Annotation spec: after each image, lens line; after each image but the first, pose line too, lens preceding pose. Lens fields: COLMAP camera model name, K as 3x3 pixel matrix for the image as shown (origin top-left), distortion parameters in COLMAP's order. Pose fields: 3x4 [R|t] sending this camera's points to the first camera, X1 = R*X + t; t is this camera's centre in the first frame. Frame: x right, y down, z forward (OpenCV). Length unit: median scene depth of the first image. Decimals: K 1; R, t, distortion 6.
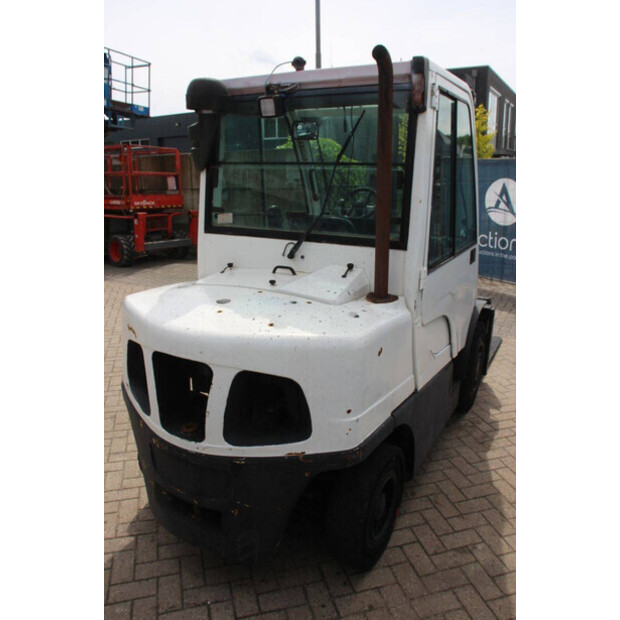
lens RADIAL K [[498.5, 0, 325.2], [0, 498.5, 314.9], [0, 0, 1]] dist [-0.149310, 0.115308]
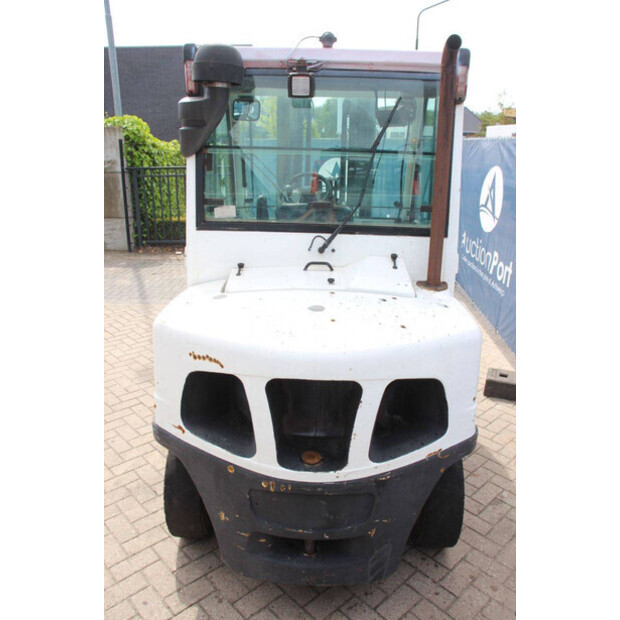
lens RADIAL K [[498.5, 0, 316.2], [0, 498.5, 313.9], [0, 0, 1]] dist [-0.149310, 0.115308]
pose [[0.892262, -0.131738, 0.431872, -0.524260], [0.114293, 0.991237, 0.066232, -0.067947], [-0.436812, -0.009736, 0.899500, 0.182389]]
